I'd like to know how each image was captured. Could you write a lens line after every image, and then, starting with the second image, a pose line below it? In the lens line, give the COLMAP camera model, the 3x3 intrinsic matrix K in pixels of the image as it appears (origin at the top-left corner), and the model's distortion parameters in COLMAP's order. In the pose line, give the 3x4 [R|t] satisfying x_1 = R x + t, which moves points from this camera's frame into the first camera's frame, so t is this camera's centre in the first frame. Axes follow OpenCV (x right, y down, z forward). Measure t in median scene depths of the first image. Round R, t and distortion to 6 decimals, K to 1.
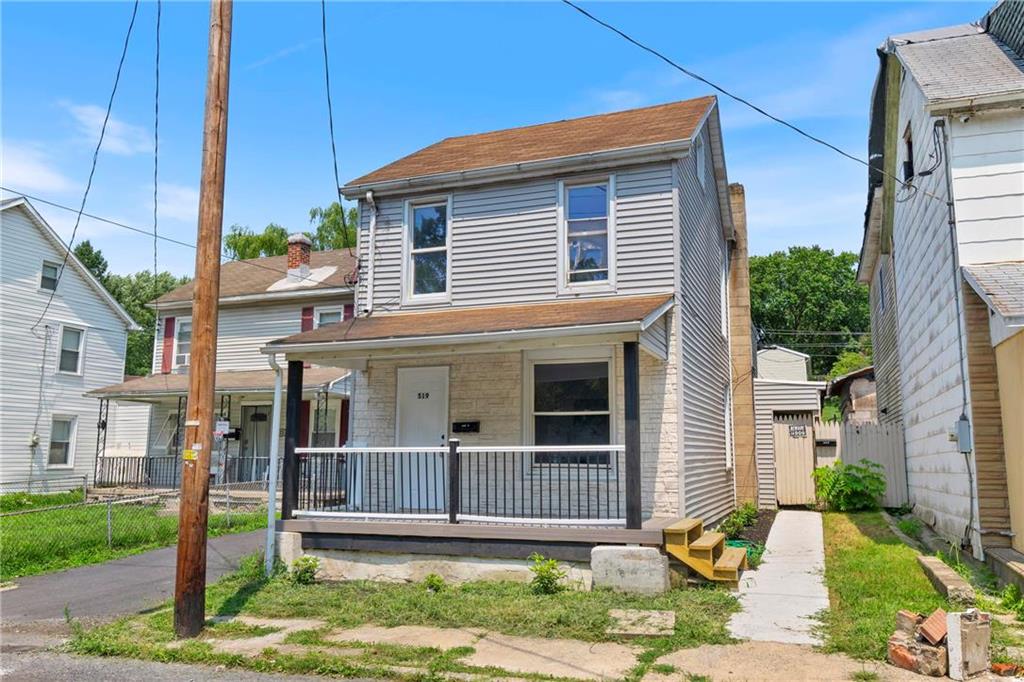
lens RADIAL K [[787.1, 0, 512.0], [0, 787.1, 341.0], [0, 0, 1]] dist [0.006439, 0.001206]
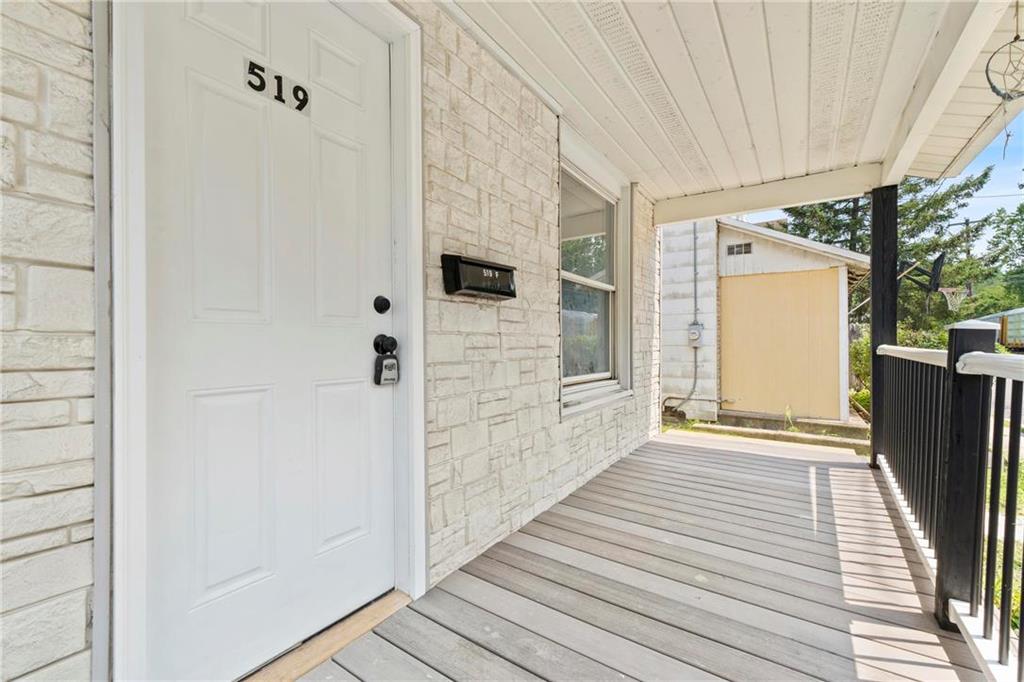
lens RADIAL K [[439.0, 0, 516.6], [0, 439.0, 341.7], [0, 0, 1]] dist [-0.000556, 0.004420]
pose [[0.225295, -0.000342, 0.974291, -0.219424], [-0.140659, 0.989512, 0.032874, 0.127710], [-0.964084, -0.144449, 0.222884, 0.962068]]
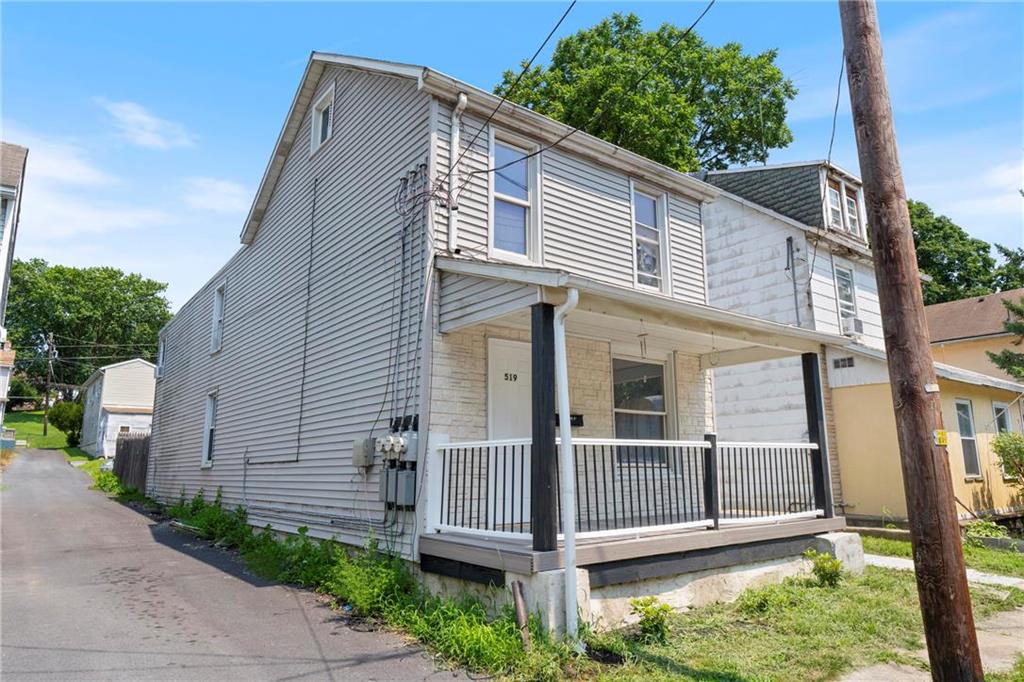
lens RADIAL K [[659.7, 0, 512.0], [0, 659.7, 341.0], [0, 0, 1]] dist [0.002843, 0.000300]
pose [[0.517430, 0.156808, 0.841236, -0.710610], [-0.115567, 0.986866, -0.112870, 0.114363], [-0.847886, -0.038817, 0.528756, 0.691164]]
